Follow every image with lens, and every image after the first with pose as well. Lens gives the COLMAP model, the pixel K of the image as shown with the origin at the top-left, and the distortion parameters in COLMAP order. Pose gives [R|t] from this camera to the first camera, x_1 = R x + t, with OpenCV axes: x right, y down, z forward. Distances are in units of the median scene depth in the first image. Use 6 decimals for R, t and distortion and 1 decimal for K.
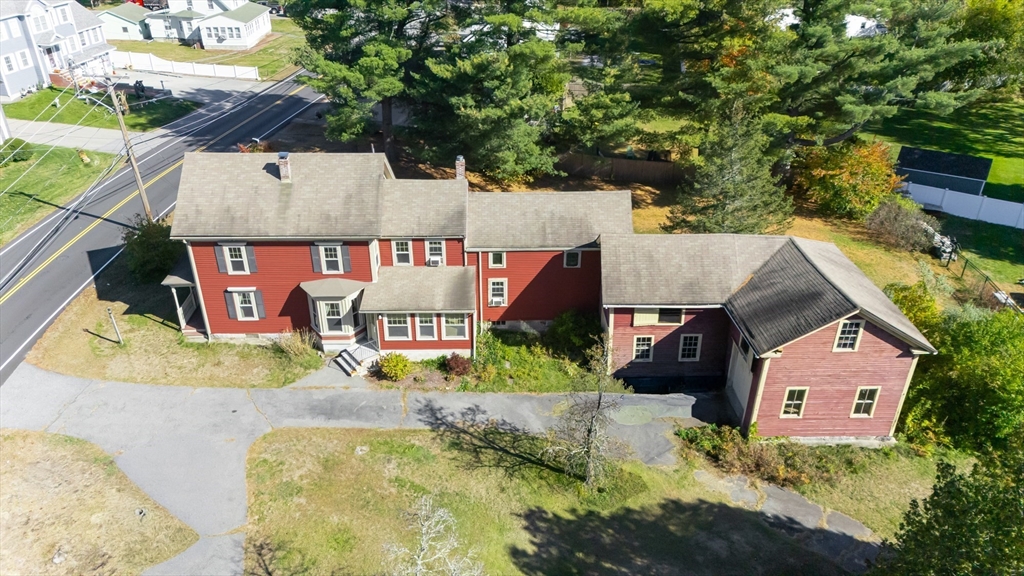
lens RADIAL K [[743.4, 0, 511.5], [0, 743.4, 292.0], [0, 0, 1]] dist [0.049589, -0.000350]
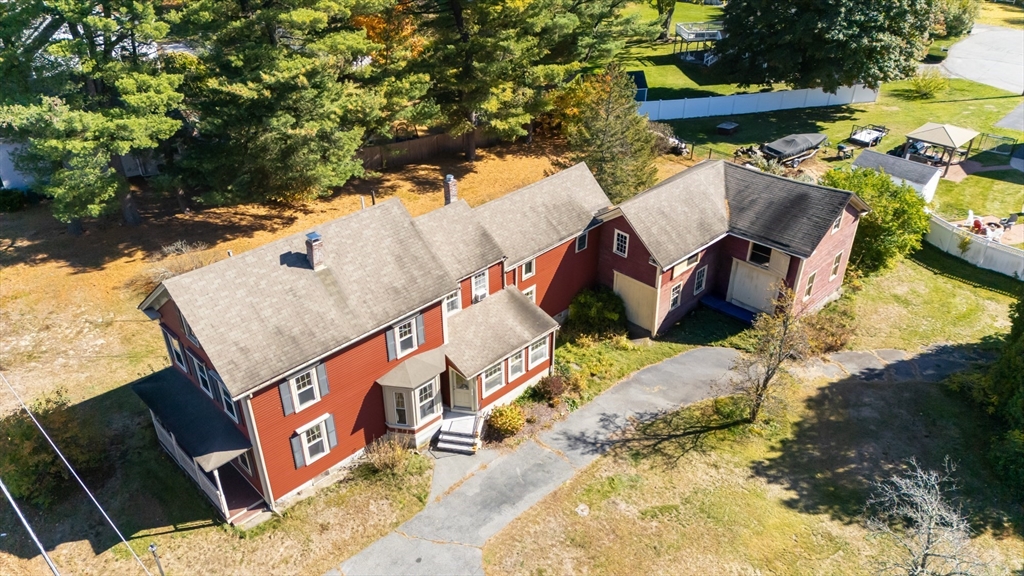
lens RADIAL K [[743.4, 0, 512.6], [0, 743.4, 287.5], [0, 0, 1]] dist [0.049589, -0.000350]
pose [[0.731122, -0.364484, 0.576725, -0.602170], [0.337038, 0.927937, 0.159179, -0.184107], [-0.593183, 0.077998, 0.801281, 0.271083]]
